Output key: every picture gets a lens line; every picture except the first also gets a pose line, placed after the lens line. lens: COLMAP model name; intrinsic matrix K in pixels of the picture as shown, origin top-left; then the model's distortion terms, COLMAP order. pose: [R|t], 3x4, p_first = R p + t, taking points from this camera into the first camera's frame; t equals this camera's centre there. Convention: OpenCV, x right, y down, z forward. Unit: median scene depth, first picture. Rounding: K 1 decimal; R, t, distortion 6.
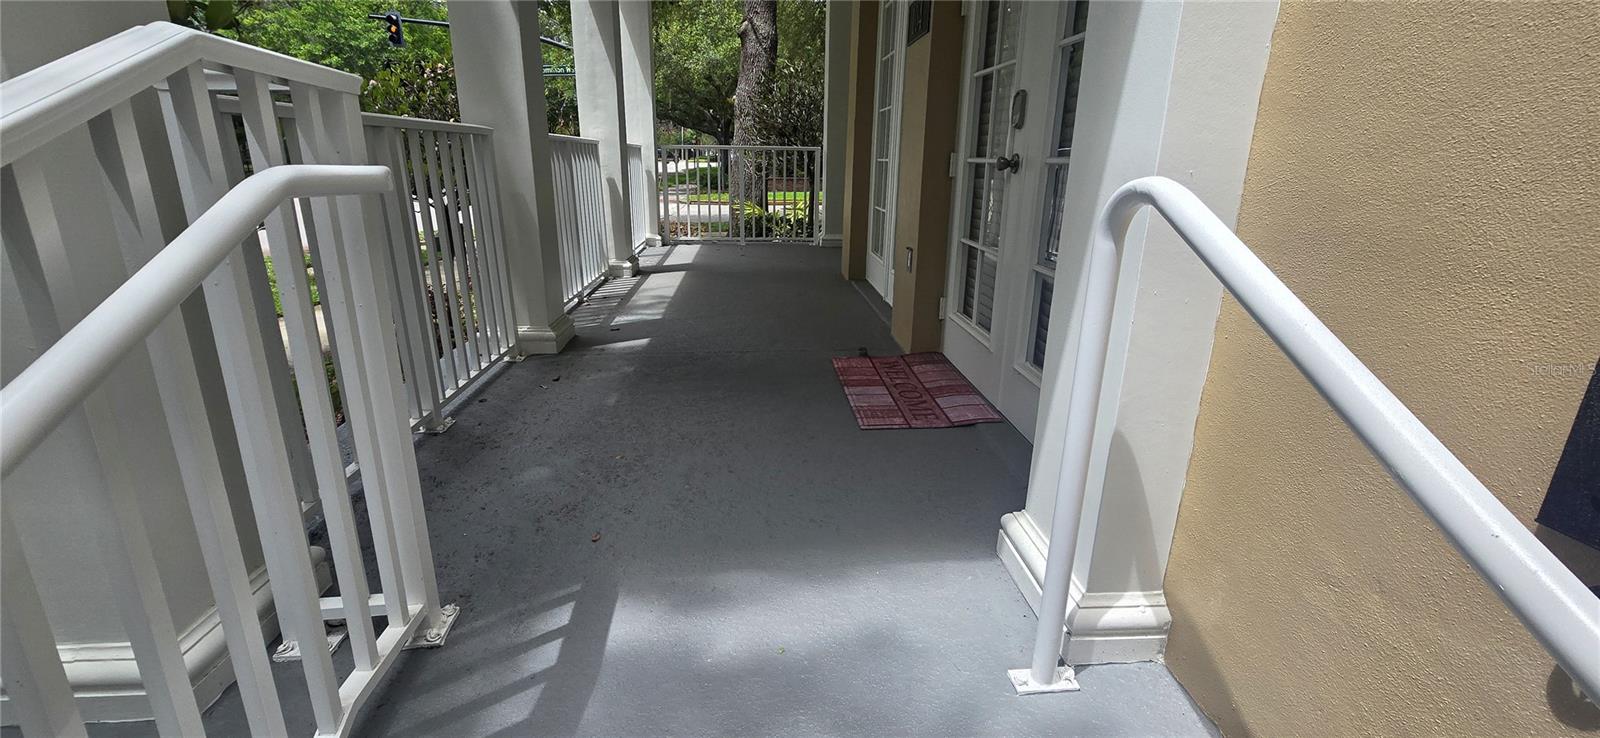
lens RADIAL K [[679.3, 0, 799.4], [0, 679.3, 366.9], [0, 0, 1]] dist [-0.004781, -0.000265]
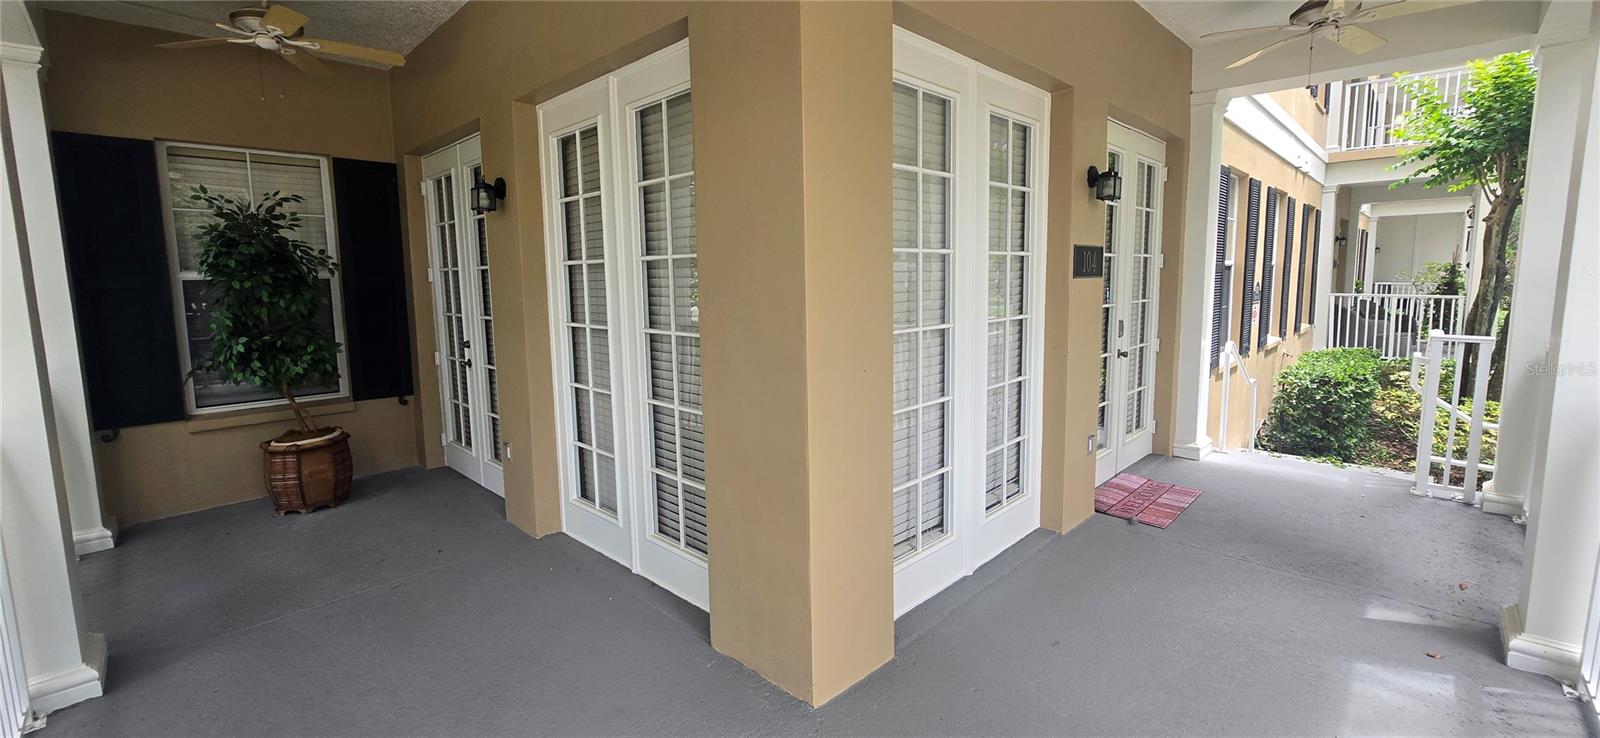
lens RADIAL K [[679.3, 0, 796.2], [0, 679.3, 361.7], [0, 0, 1]] dist [-0.004781, -0.000265]
pose [[-0.674841, -0.094409, 0.731900, -0.413058], [0.222745, 0.919467, 0.323983, -0.926654], [-0.703544, 0.381664, -0.599465, 2.342883]]
